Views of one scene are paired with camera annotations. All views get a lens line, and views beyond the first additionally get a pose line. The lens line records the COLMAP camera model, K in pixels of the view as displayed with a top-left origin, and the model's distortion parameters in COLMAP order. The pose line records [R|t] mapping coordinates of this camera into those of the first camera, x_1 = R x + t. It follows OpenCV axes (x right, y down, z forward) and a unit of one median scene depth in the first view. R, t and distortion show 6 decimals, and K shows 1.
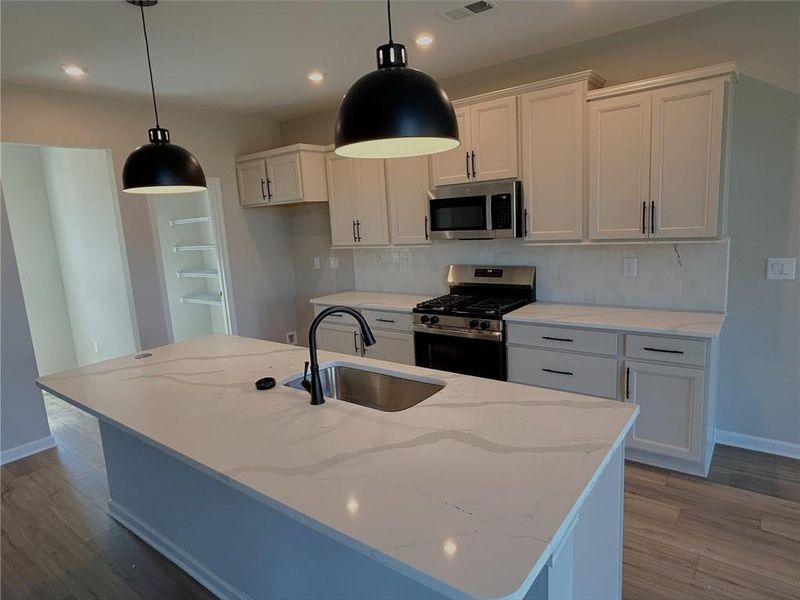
lens RADIAL K [[475.7, 0, 392.3], [0, 475.7, 295.7], [0, 0, 1]] dist [0.003365, -0.004397]
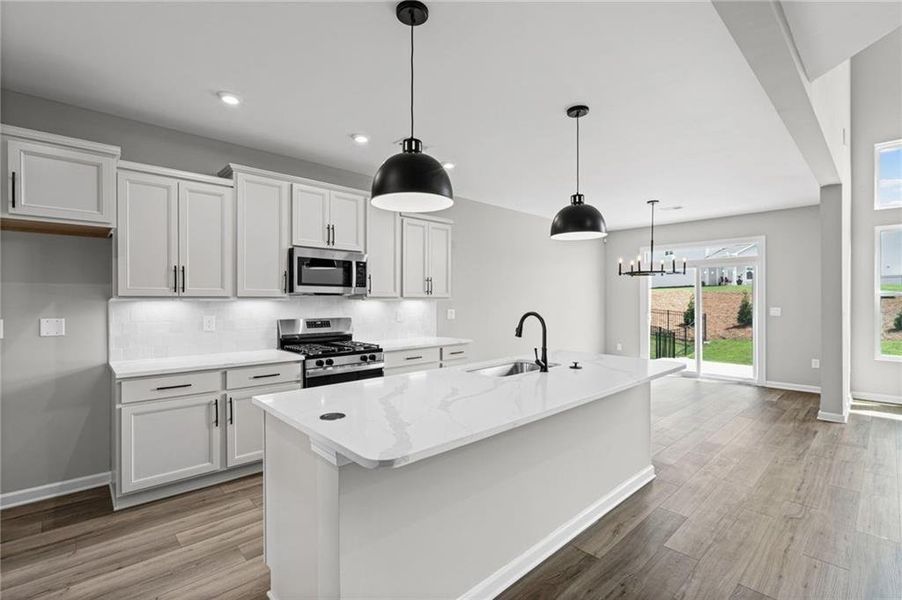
lens RADIAL K [[412.7, 0, 454.9], [0, 412.7, 299.2], [0, 0, 1]] dist [-0.002439, 0.000670]
pose [[0.155708, 0.061561, 0.985883, -1.018933], [0.149116, 0.985154, -0.085066, 0.038524], [-0.976483, 0.160256, 0.144217, 0.665917]]
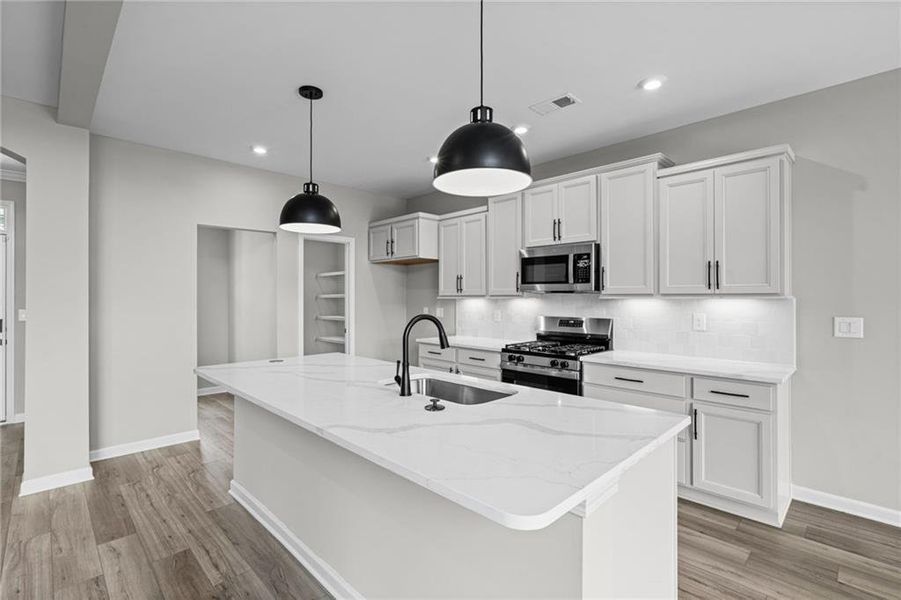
lens RADIAL K [[412.3, 0, 443.3], [0, 412.3, 295.2], [0, 0, 1]] dist [-0.002439, 0.000670]
pose [[0.989034, 0.059947, -0.134973, 0.038920], [-0.081125, 0.984208, -0.157329, 0.086580], [0.123410, 0.166554, 0.978279, -0.023326]]
